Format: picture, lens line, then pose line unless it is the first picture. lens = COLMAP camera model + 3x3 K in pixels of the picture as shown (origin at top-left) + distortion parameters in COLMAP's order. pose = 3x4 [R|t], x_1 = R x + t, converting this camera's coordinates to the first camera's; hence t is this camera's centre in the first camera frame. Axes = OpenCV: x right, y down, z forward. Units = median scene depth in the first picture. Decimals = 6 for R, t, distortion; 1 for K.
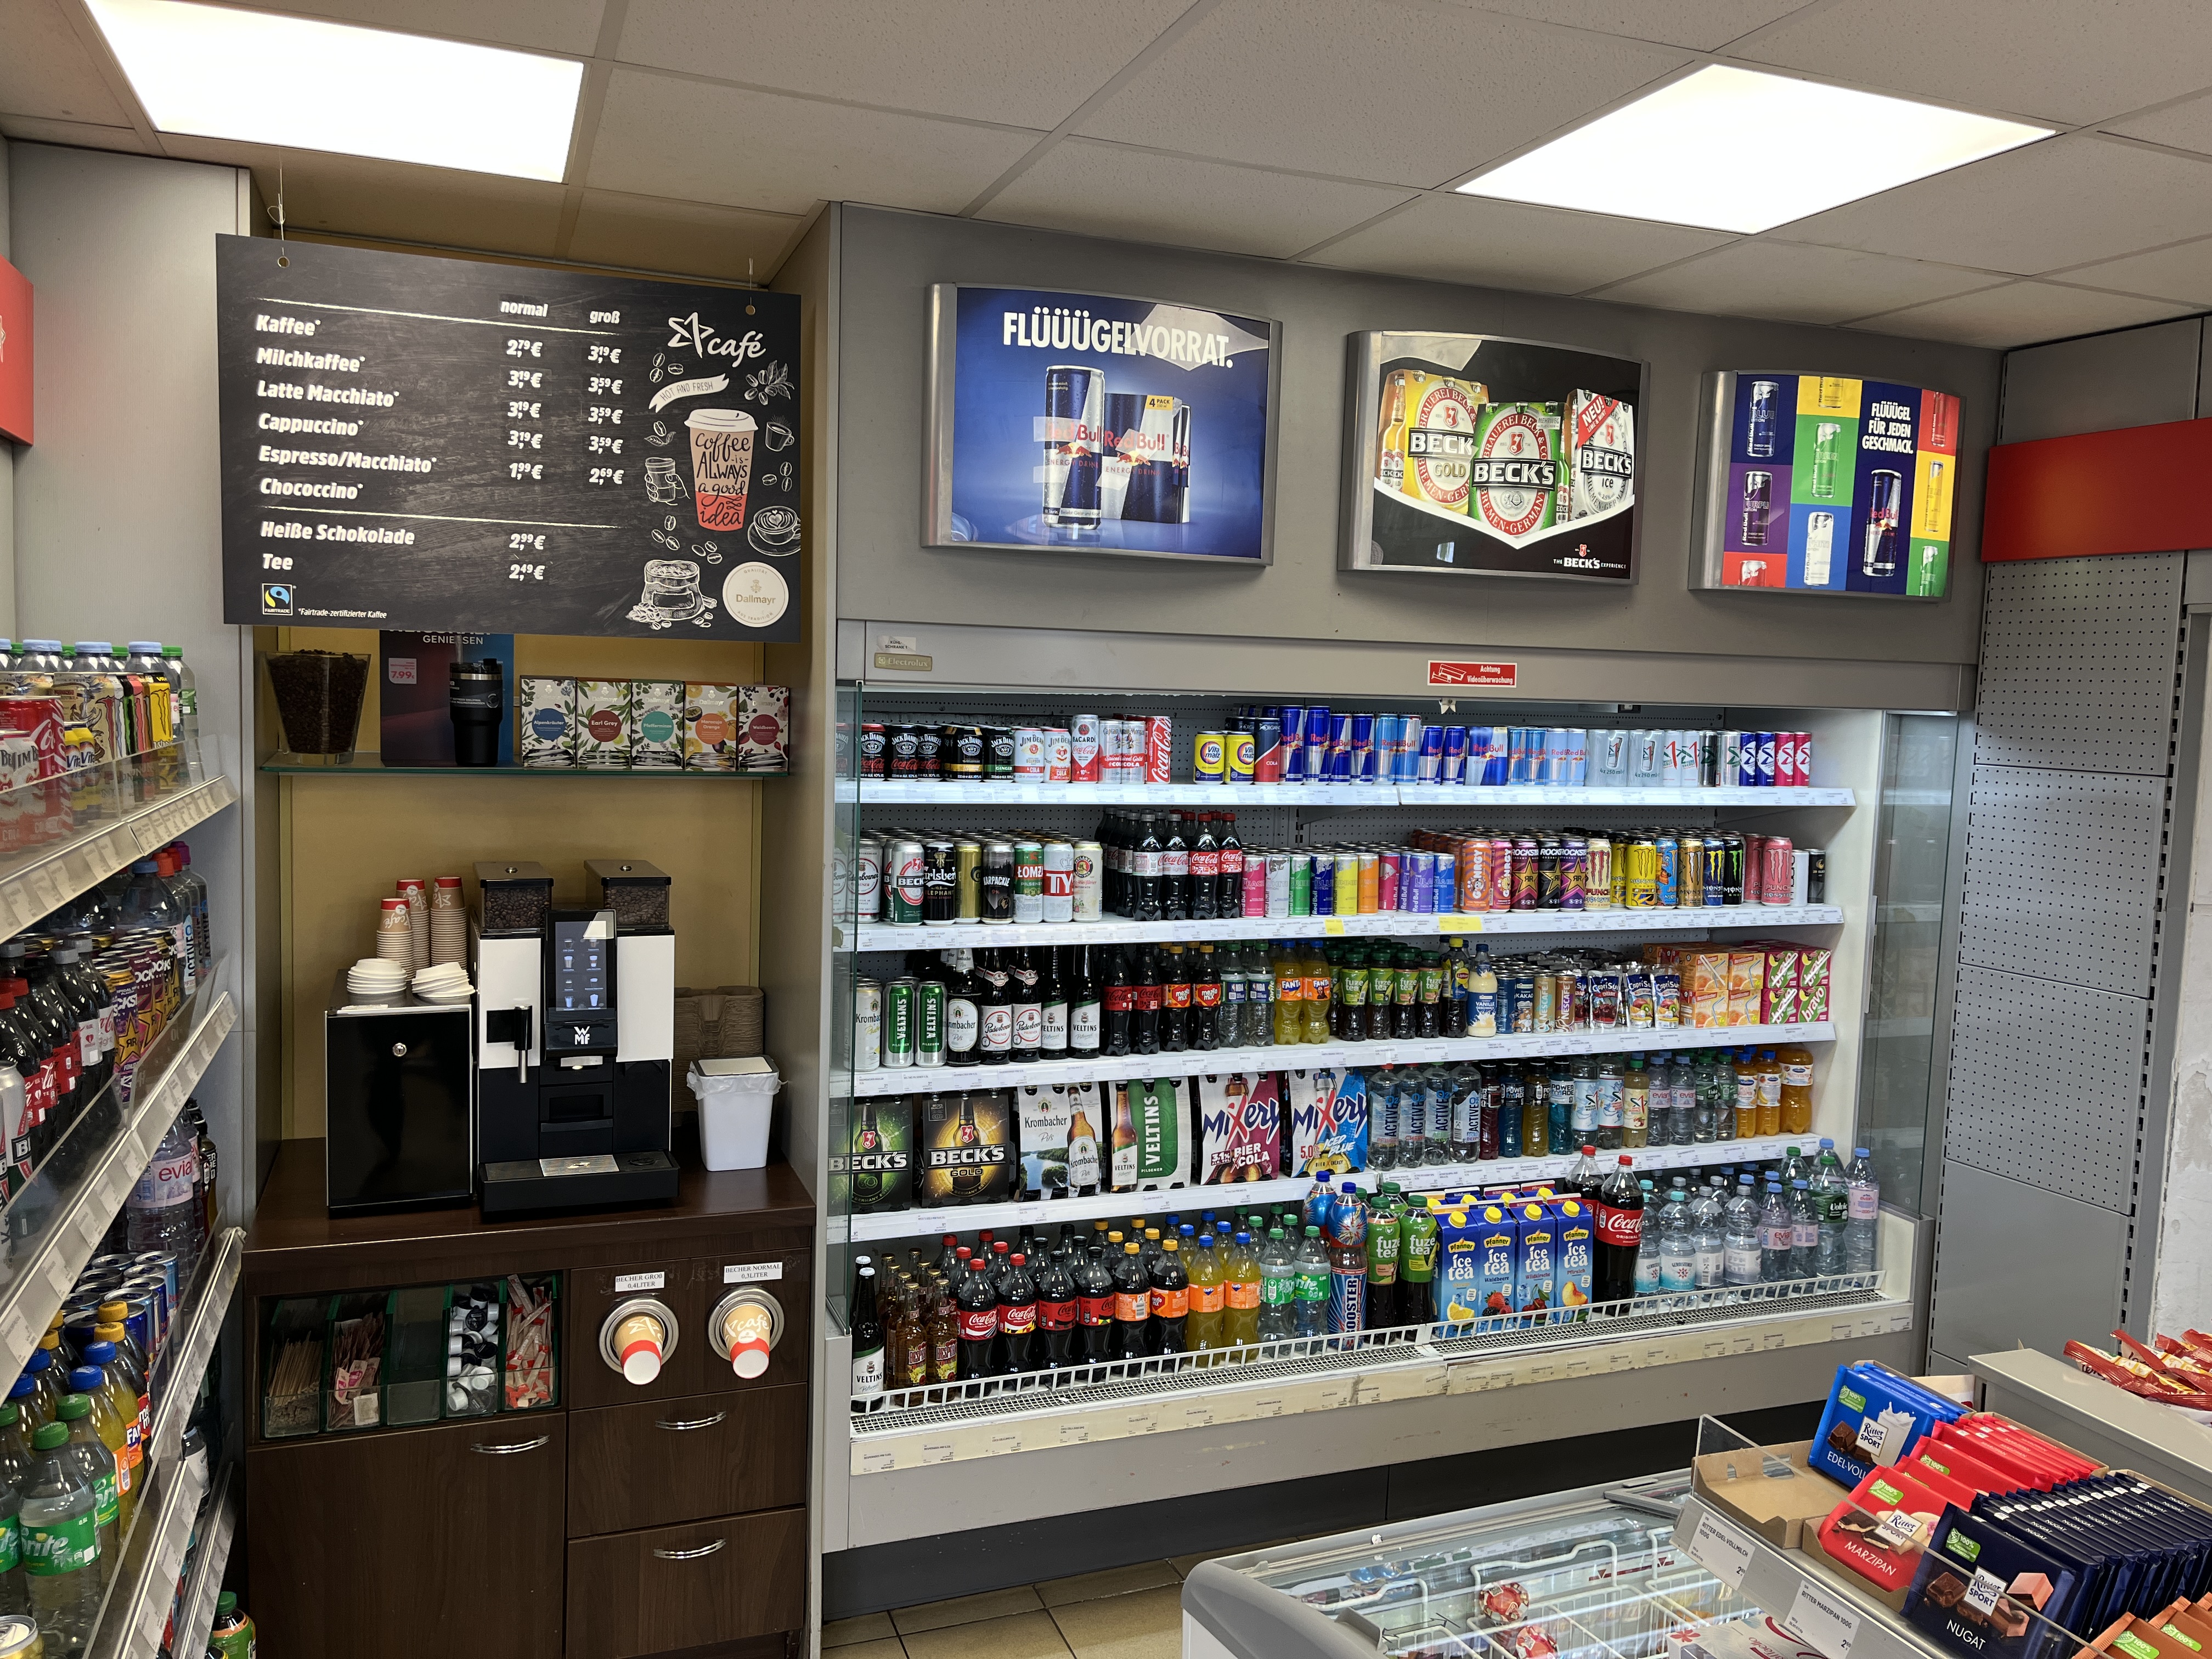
lens RADIAL K [[1691.5, 0, 1103.0], [0, 1691.5, 831.6], [0, 0, 1]] dist [0.054195, -0.066659]
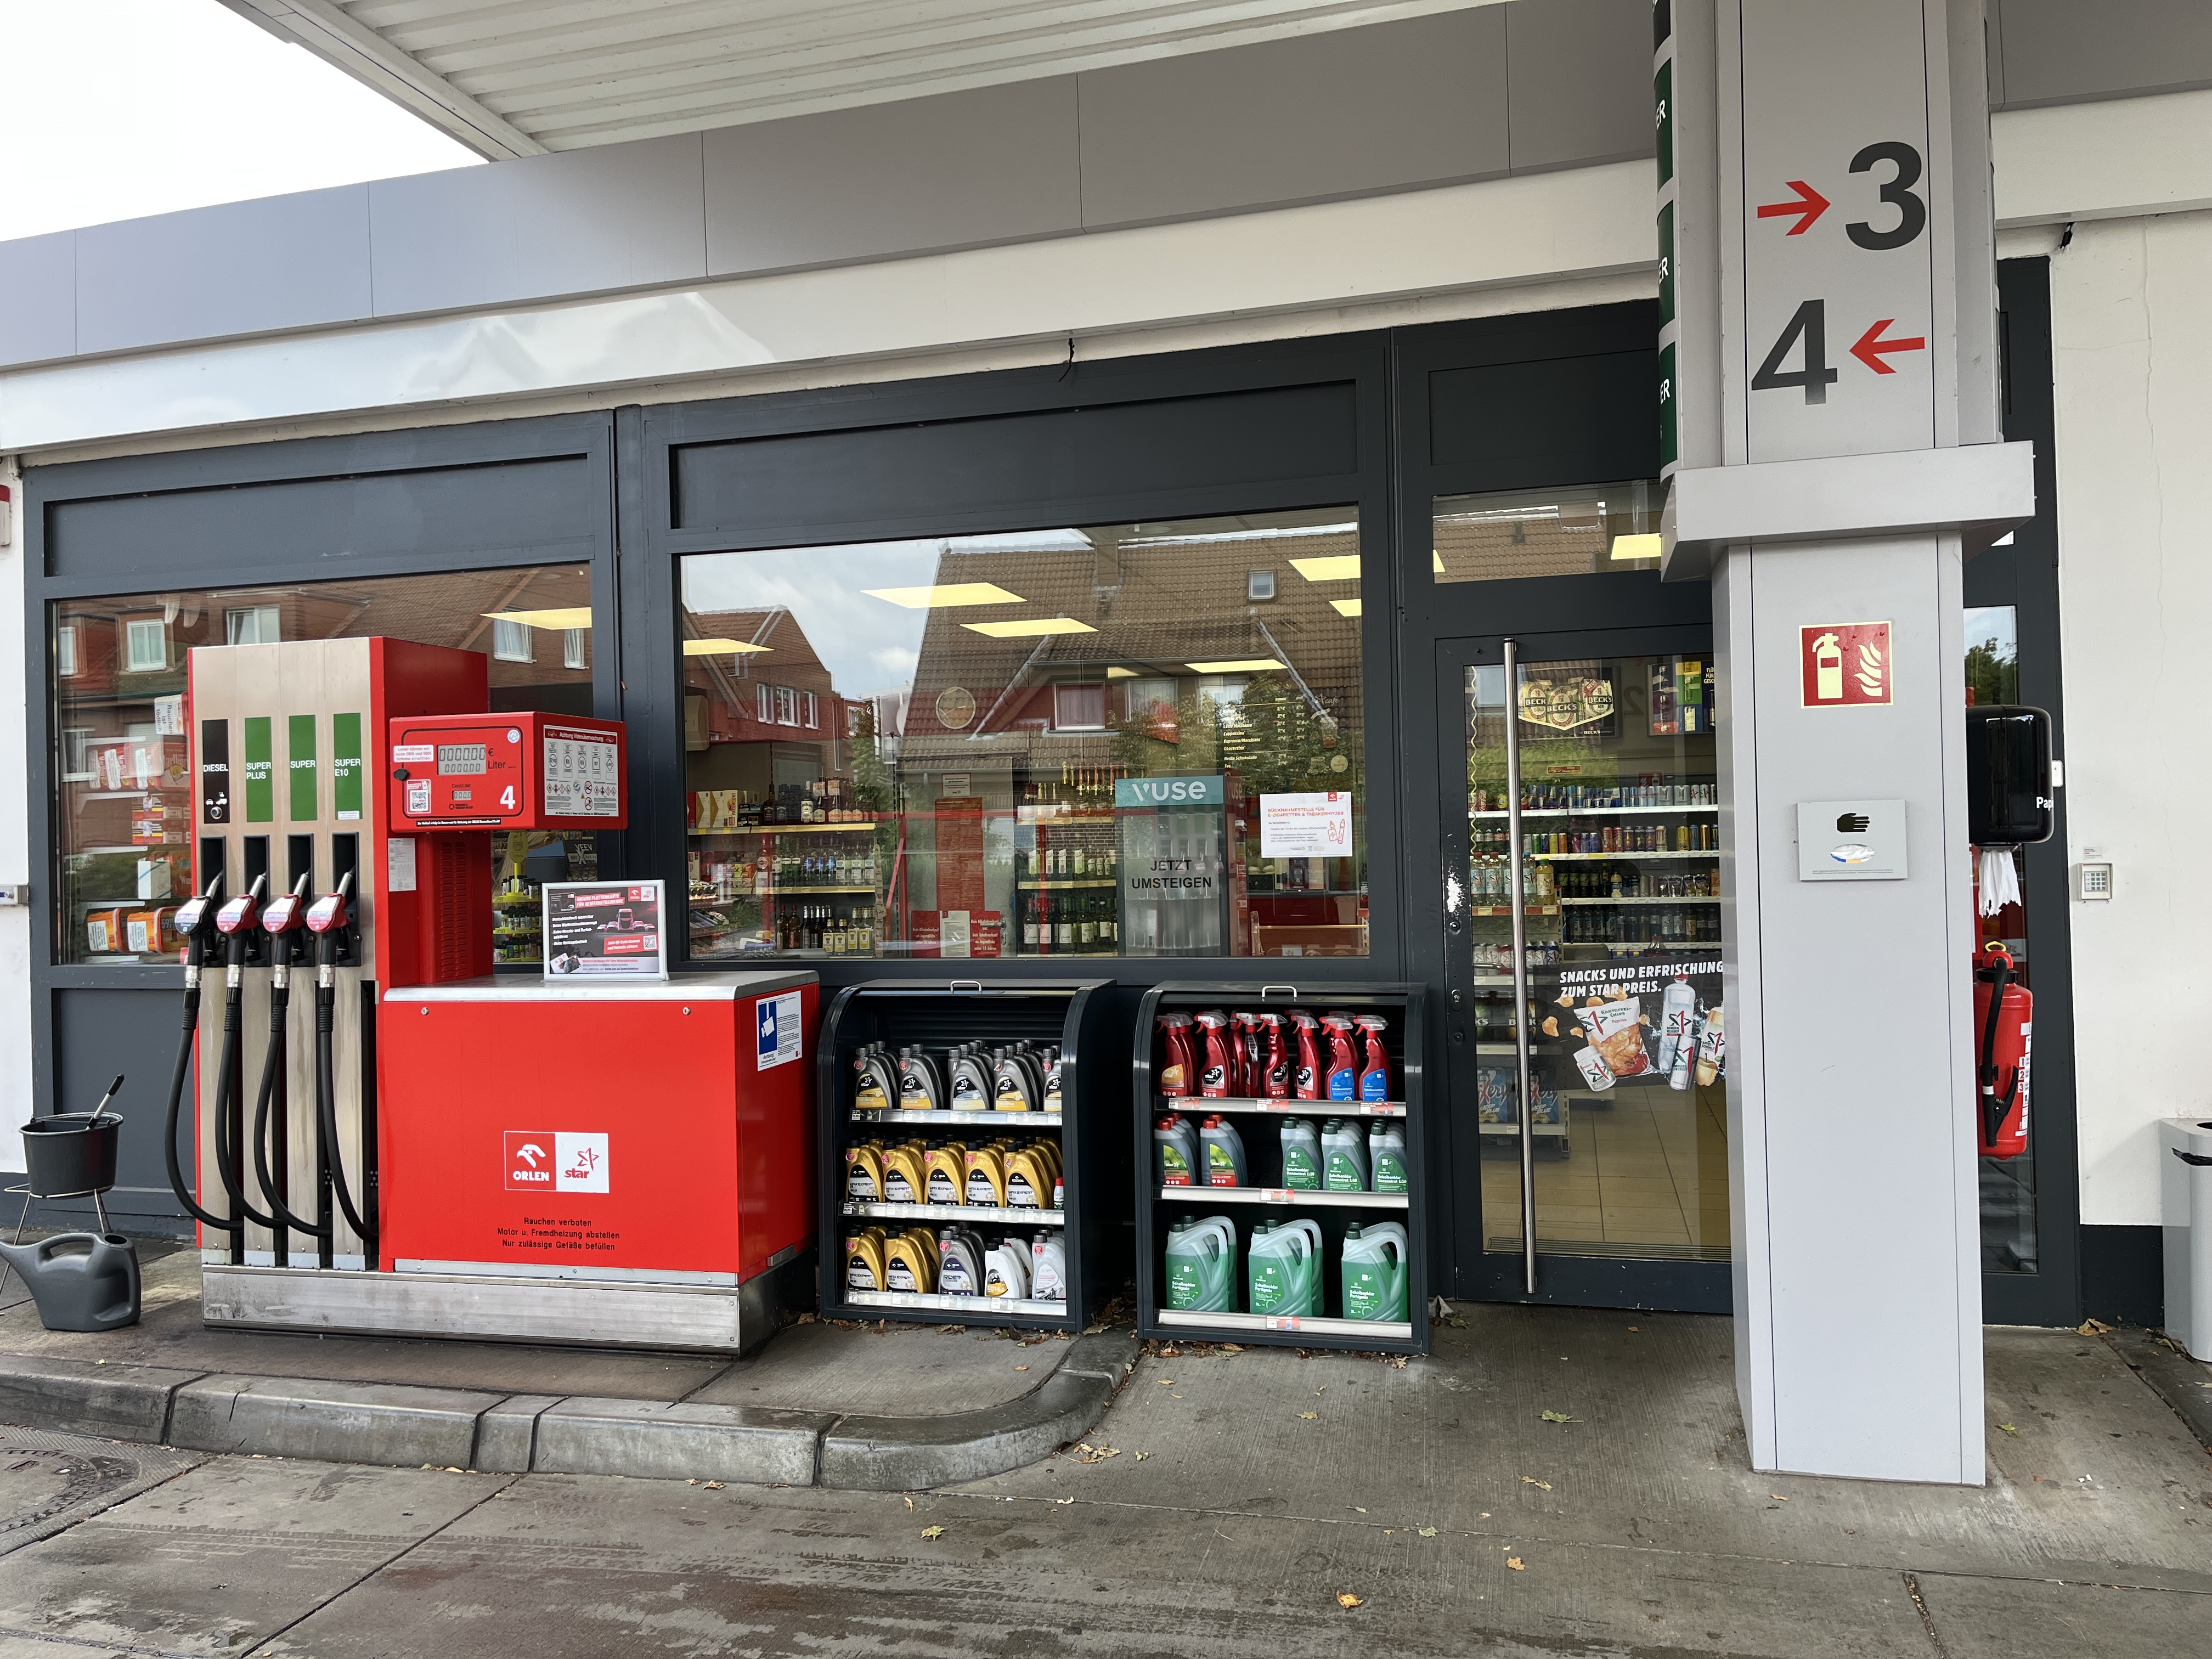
lens RADIAL K [[1691.5, 0, 1101.4], [0, 1691.5, 823.8], [0, 0, 1]] dist [0.054195, -0.066659]
pose [[0.804722, -0.056282, -0.590978, 1.215933], [-0.003083, 0.995086, -0.098966, 0.282420], [0.593644, 0.081462, 0.800594, -1.774867]]
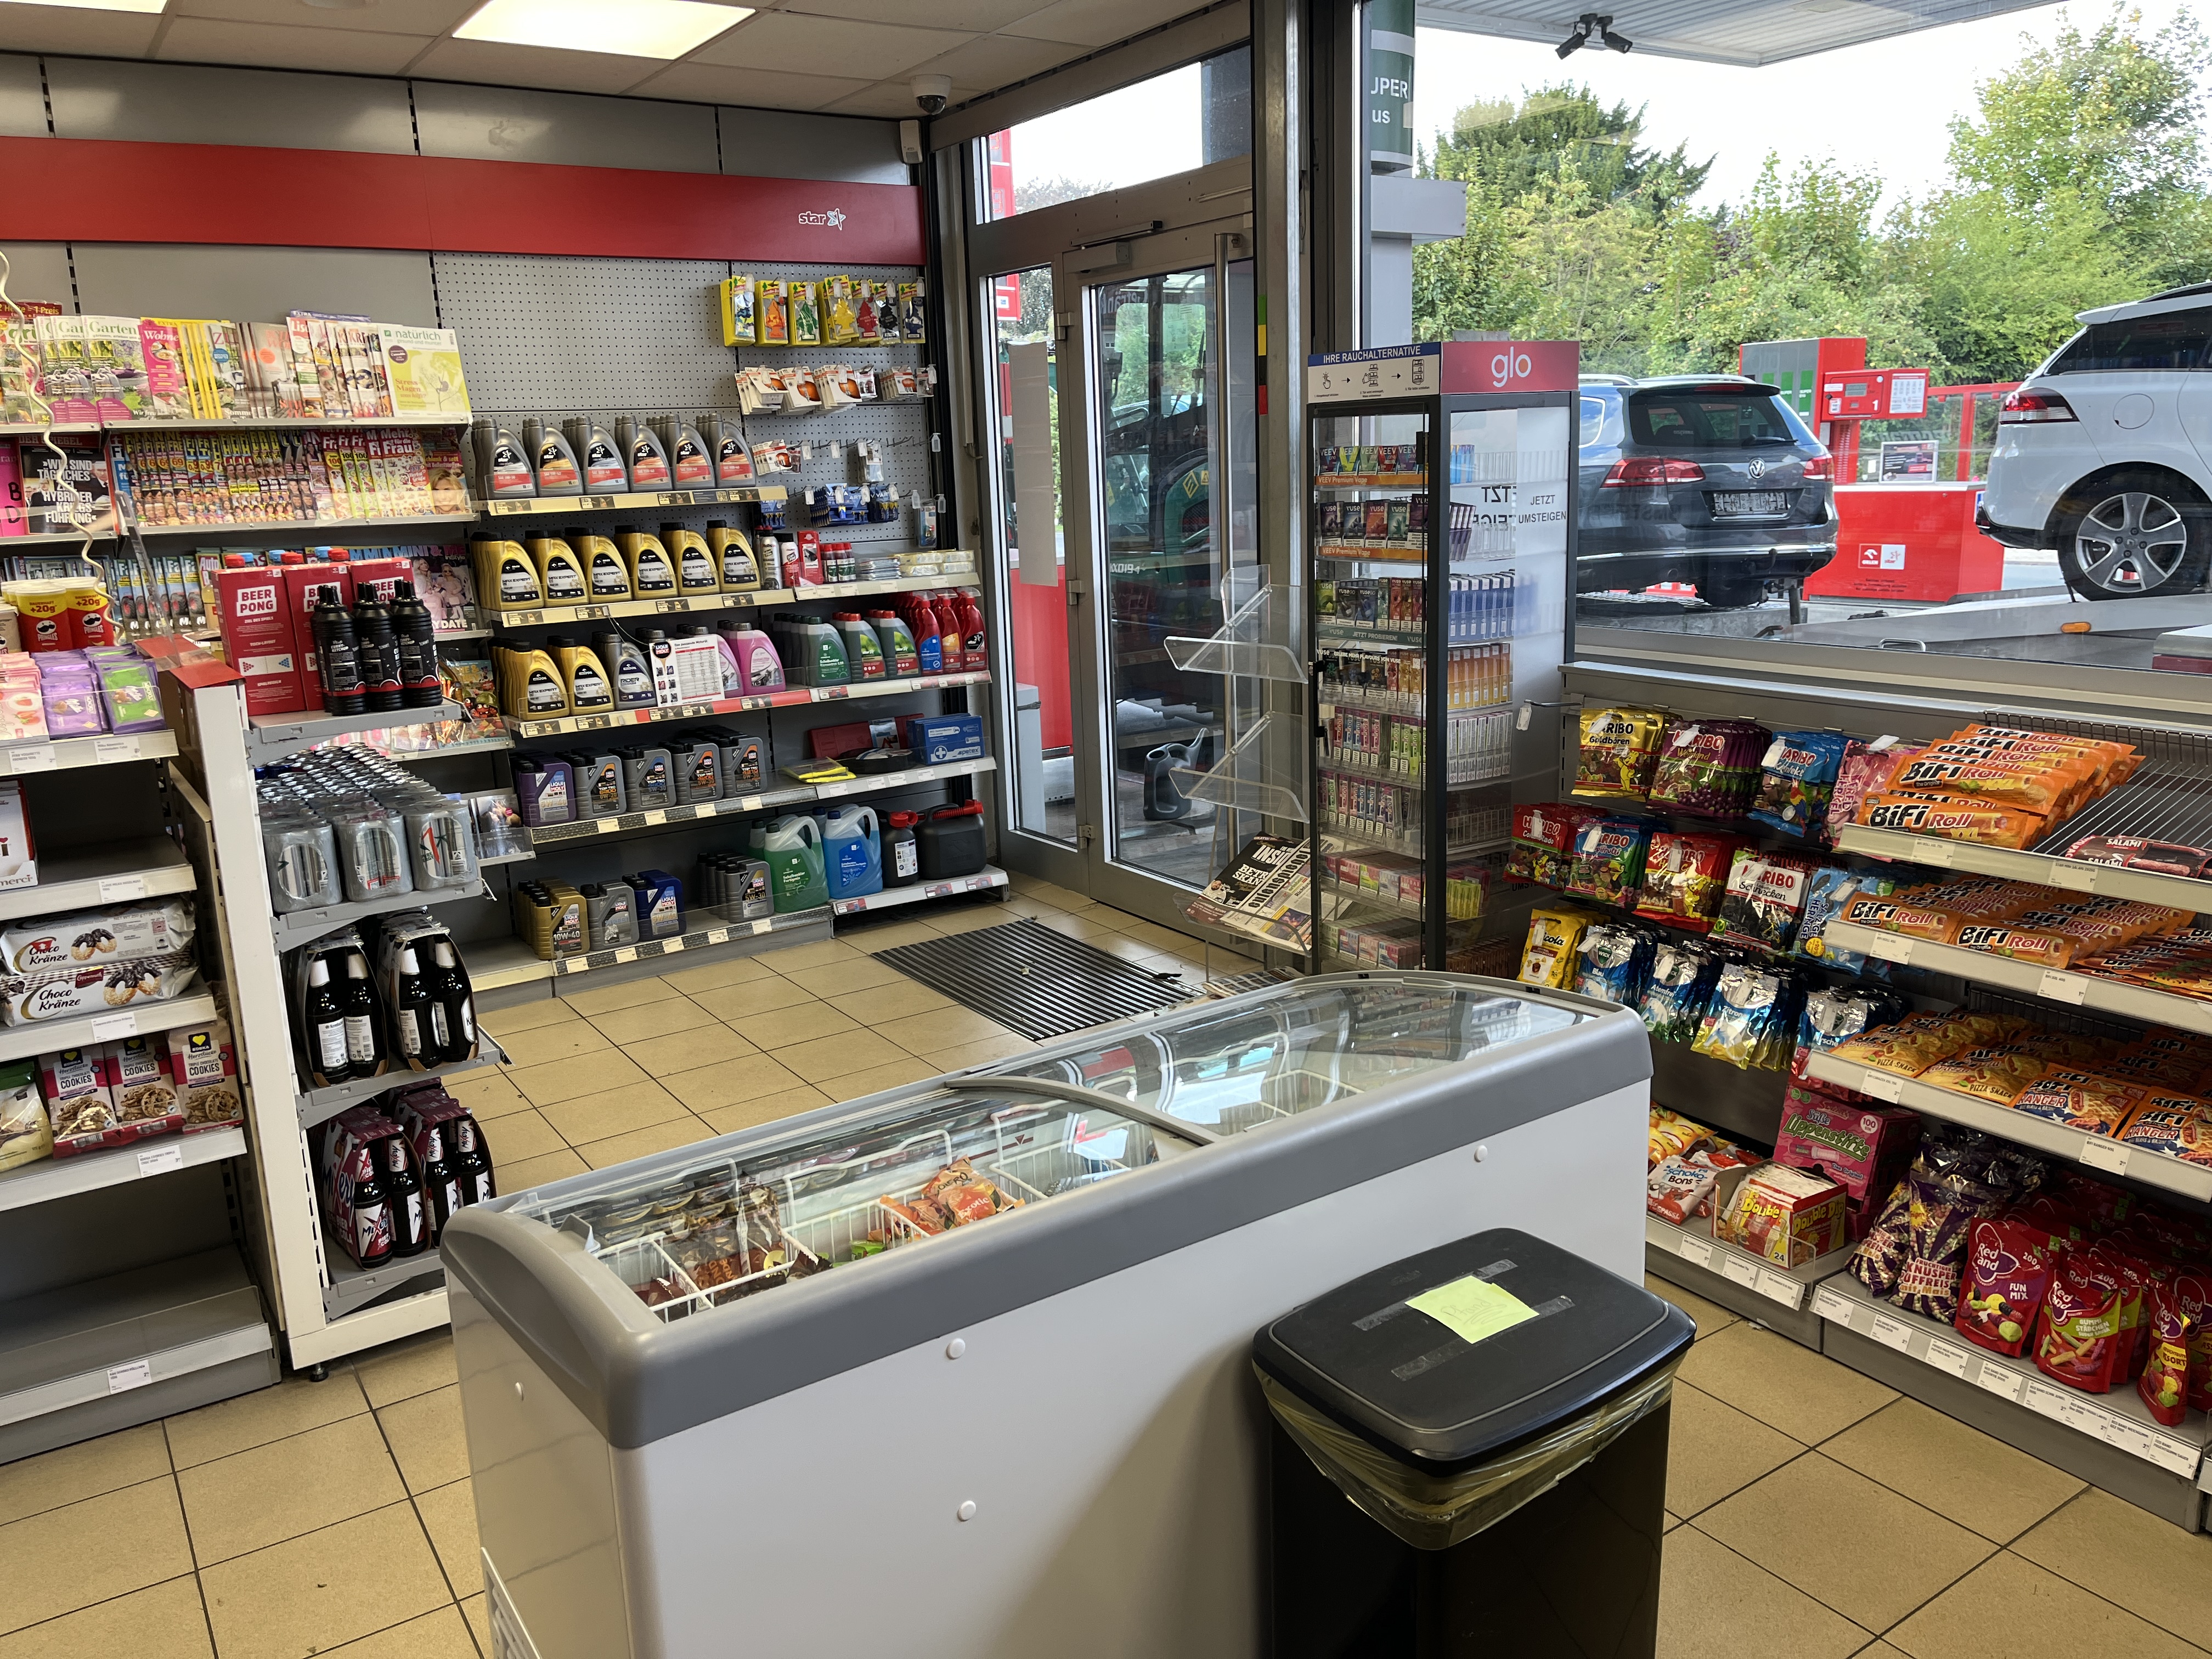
lens RADIAL K [[1691.5, 0, 1106.7], [0, 1691.5, 829.9], [0, 0, 1]] dist [0.054195, -0.066659]
pose [[0.241398, 0.175104, -0.954498, 4.678887], [-0.043732, 0.984550, 0.169557, 0.595679], [0.969440, 0.000811, 0.245326, -4.619837]]
